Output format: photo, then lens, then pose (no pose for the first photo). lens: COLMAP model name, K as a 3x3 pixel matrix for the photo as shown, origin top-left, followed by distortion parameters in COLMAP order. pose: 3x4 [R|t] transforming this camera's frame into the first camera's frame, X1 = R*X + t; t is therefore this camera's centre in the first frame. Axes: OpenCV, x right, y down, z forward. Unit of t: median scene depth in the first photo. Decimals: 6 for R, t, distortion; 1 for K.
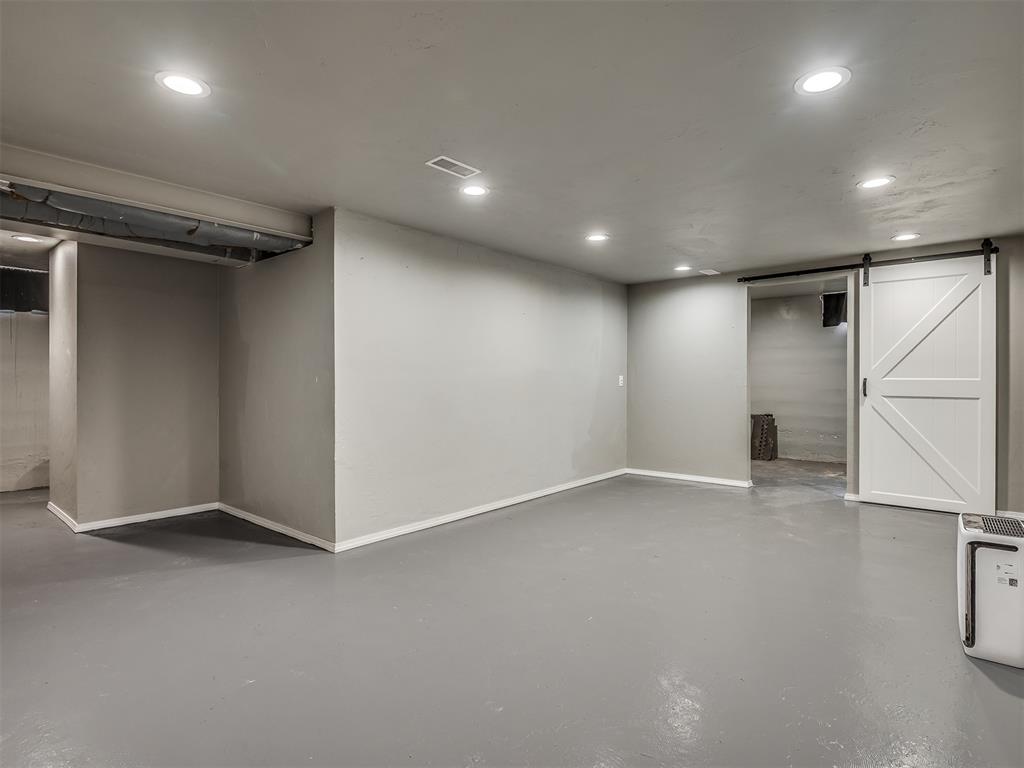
lens RADIAL K [[536.4, 0, 517.0], [0, 536.4, 381.6], [0, 0, 1]] dist [-0.001179, -0.000696]
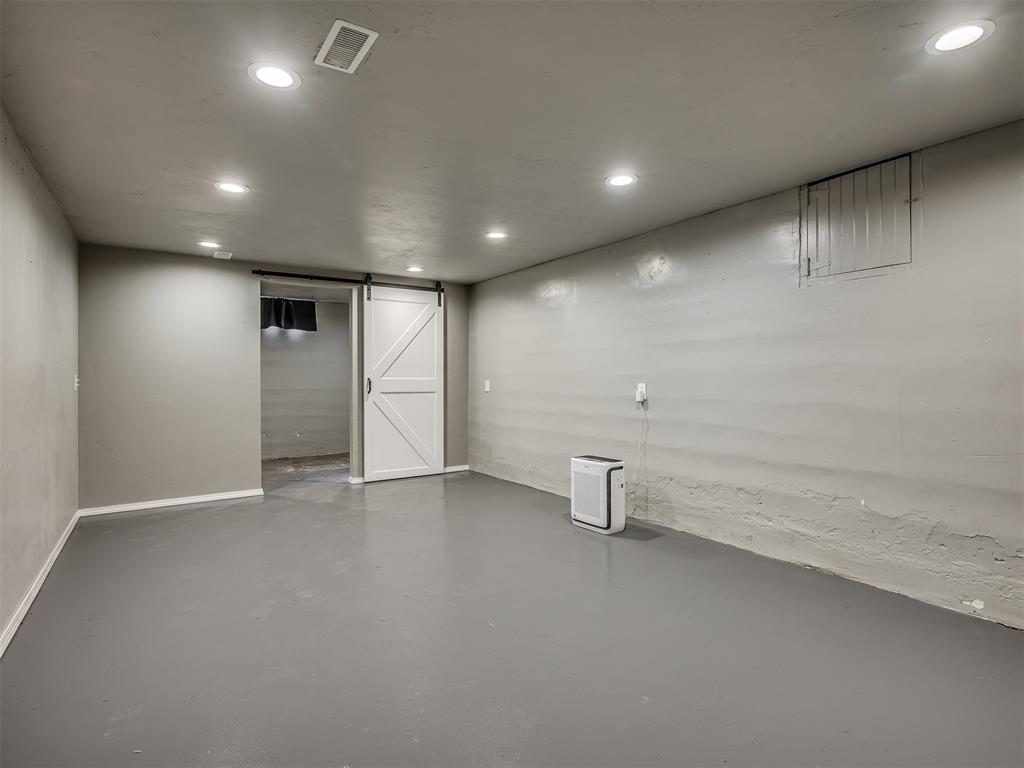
lens RADIAL K [[536.4, 0, 517.0], [0, 536.4, 381.6], [0, 0, 1]] dist [-0.001179, -0.000696]
pose [[0.258724, -0.003465, 0.965945, -0.411289], [0.009637, 0.999953, 0.001006, 0.003811], [-0.965903, 0.009049, 0.258746, 0.371979]]
